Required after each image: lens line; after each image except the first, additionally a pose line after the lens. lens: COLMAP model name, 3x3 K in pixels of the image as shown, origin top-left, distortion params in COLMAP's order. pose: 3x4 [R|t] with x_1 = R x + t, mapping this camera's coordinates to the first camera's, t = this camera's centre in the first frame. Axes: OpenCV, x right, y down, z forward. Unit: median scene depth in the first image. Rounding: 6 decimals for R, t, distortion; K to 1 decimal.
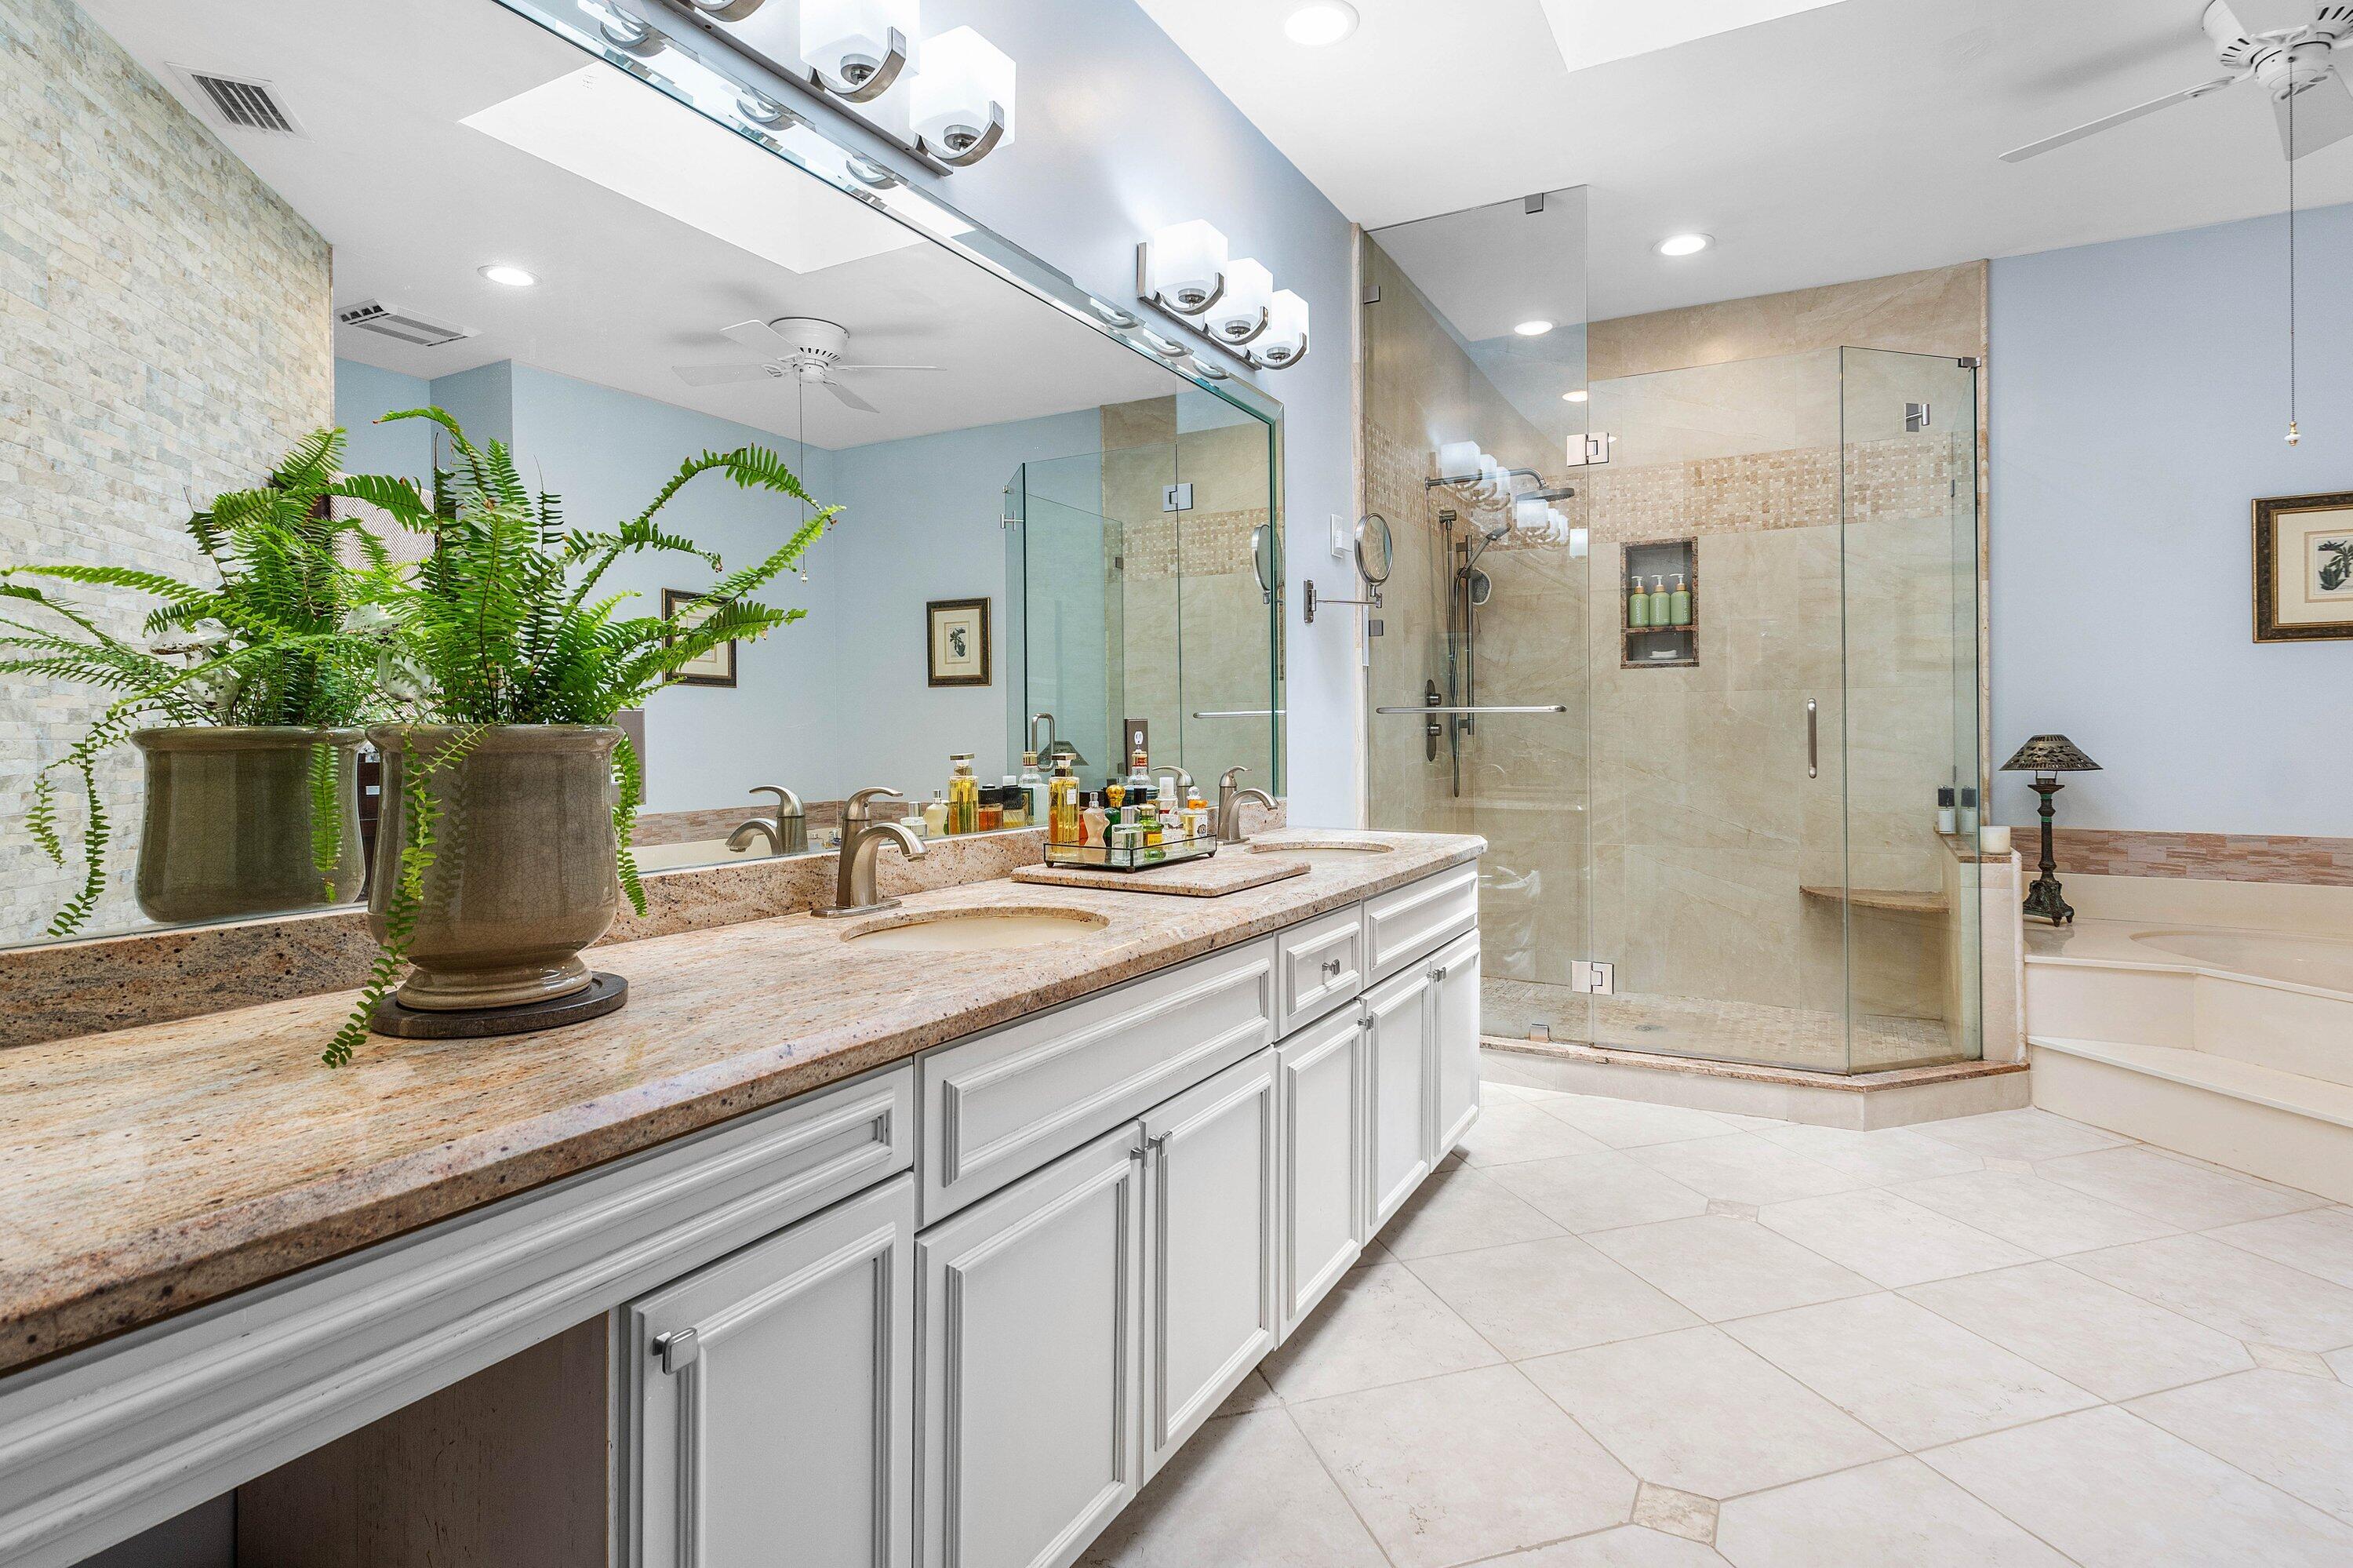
lens RADIAL K [[1199.0, 0, 1176.6], [0, 1199.0, 739.6], [0, 0, 1]] dist [-0.001416, -0.000007]
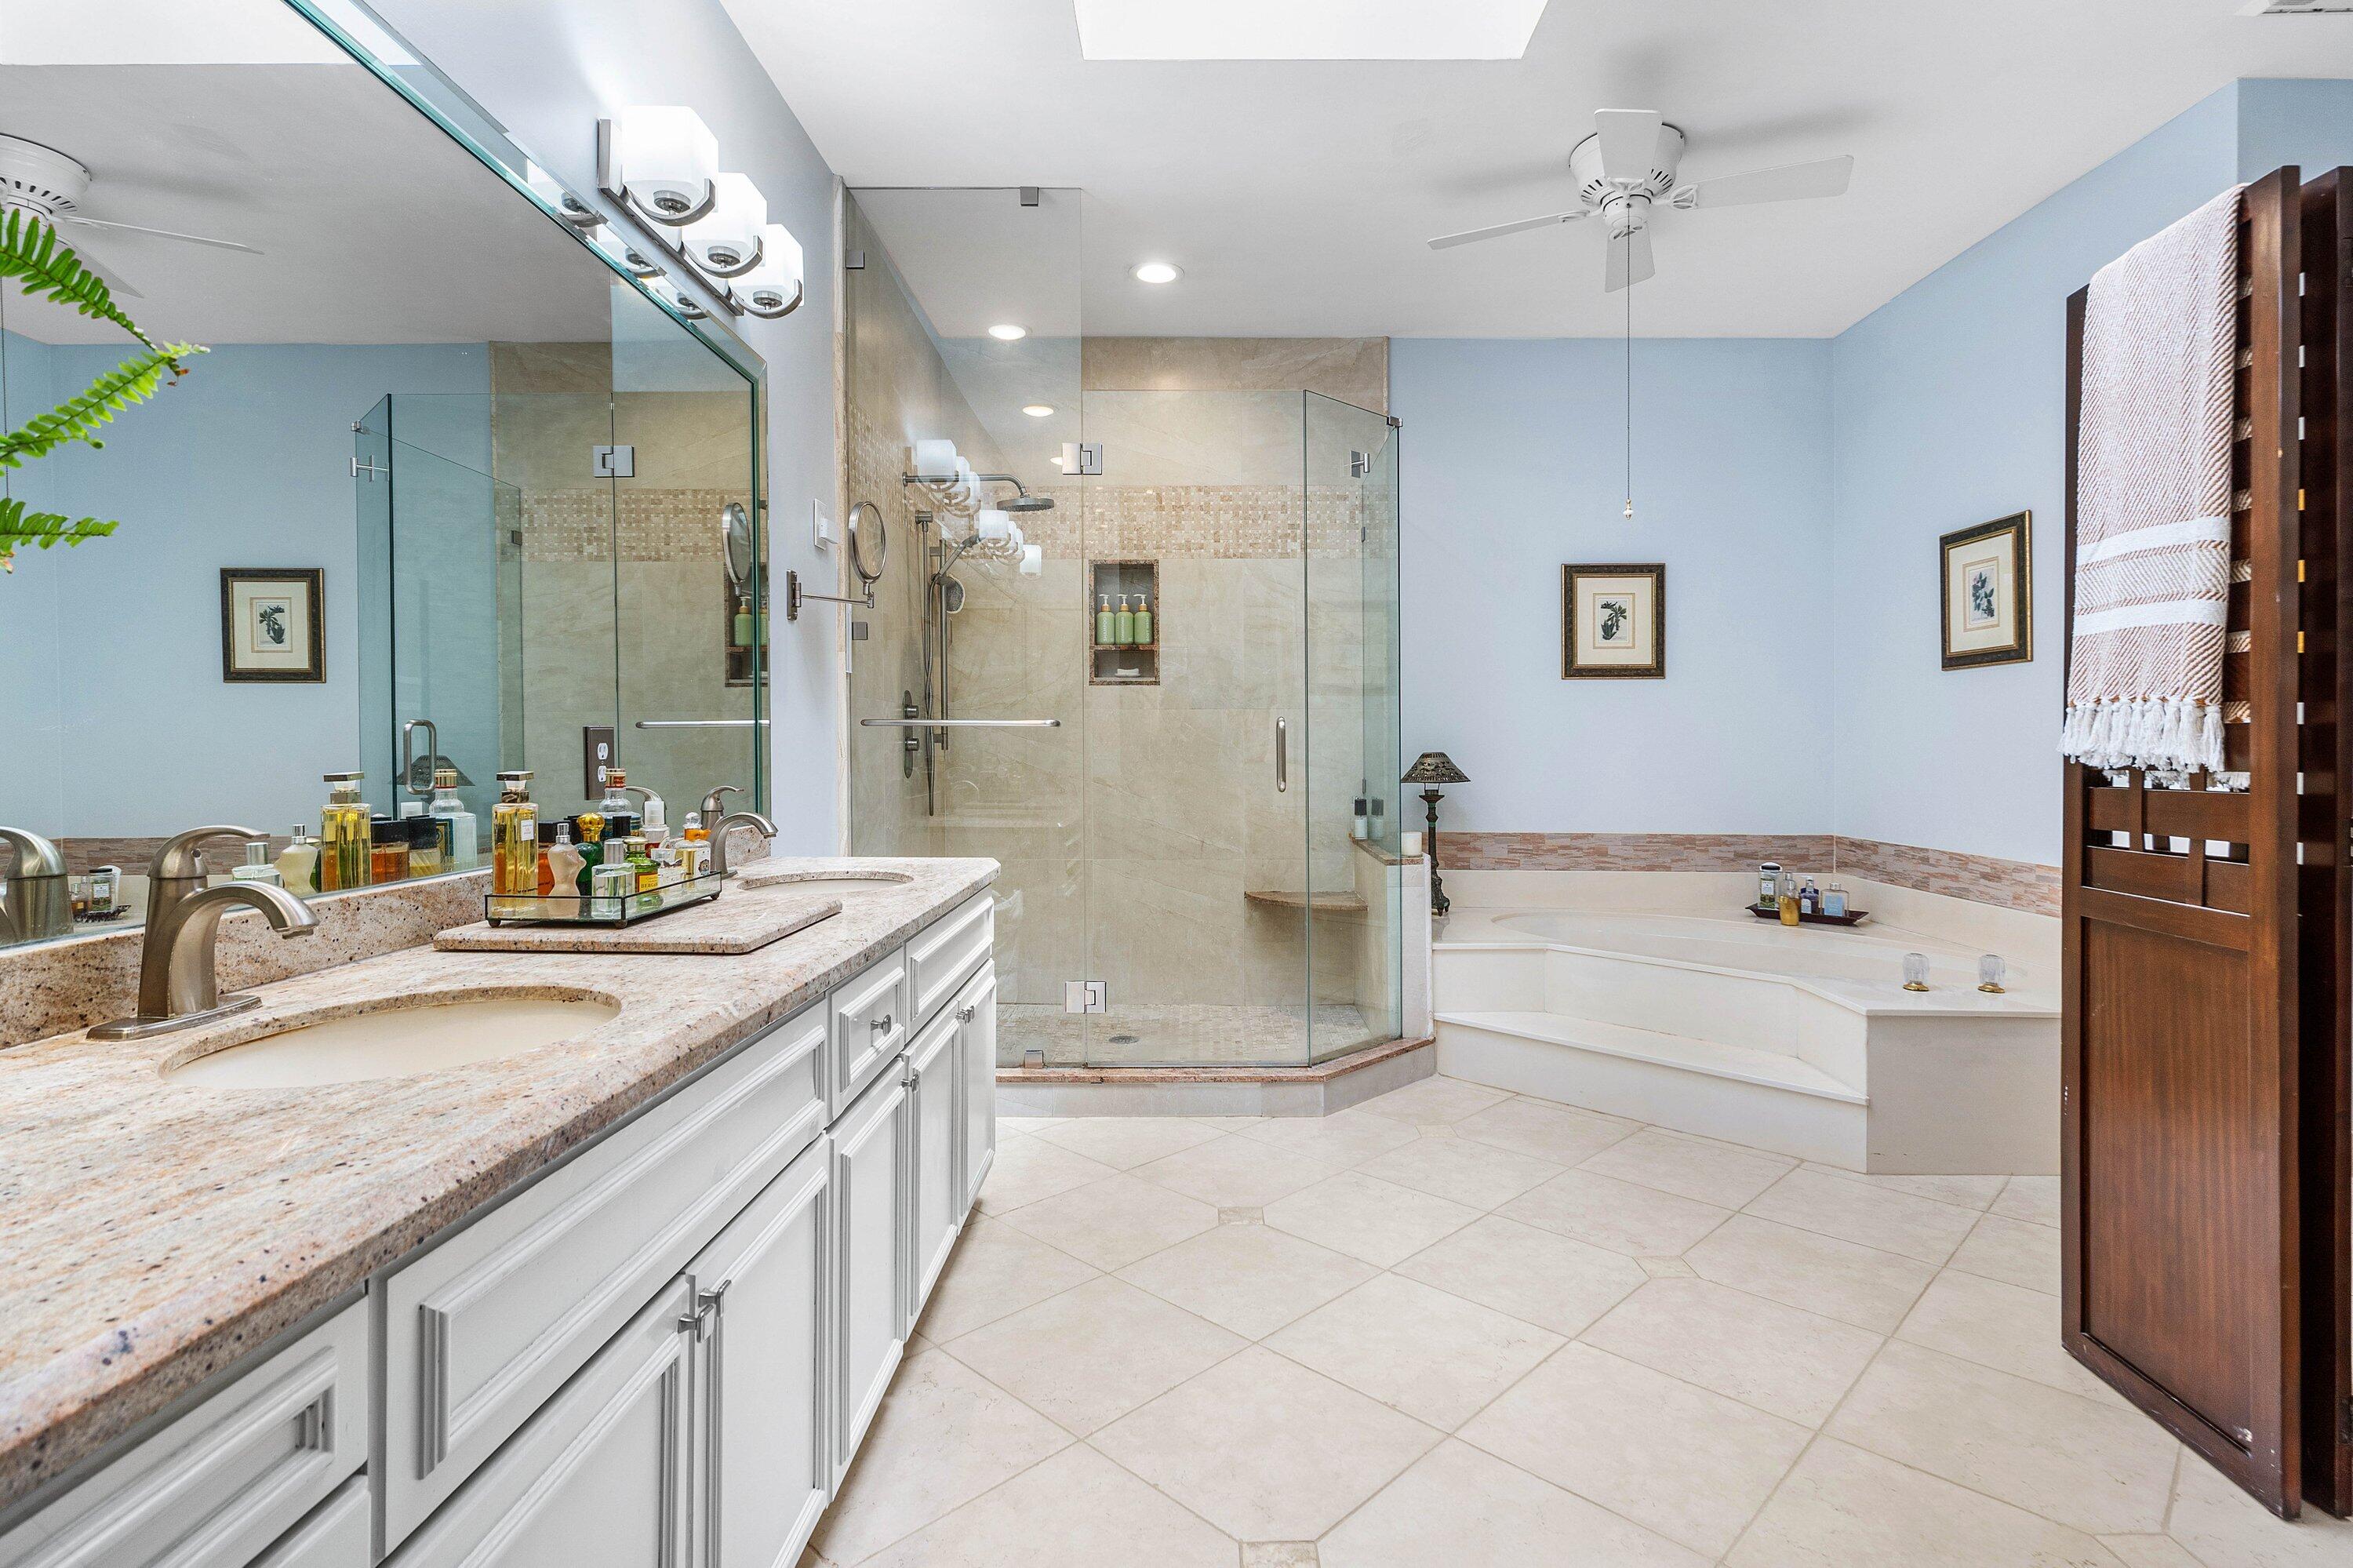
lens RADIAL K [[1201.7, 0, 1178.7], [0, 1201.7, 762.9], [0, 0, 1]] dist [0.001679, -0.000722]
pose [[0.884684, -0.000189, 0.466191, -0.047284], [-0.002788, 0.999980, 0.005695, 0.000594], [-0.466183, -0.006338, 0.884666, 0.095020]]
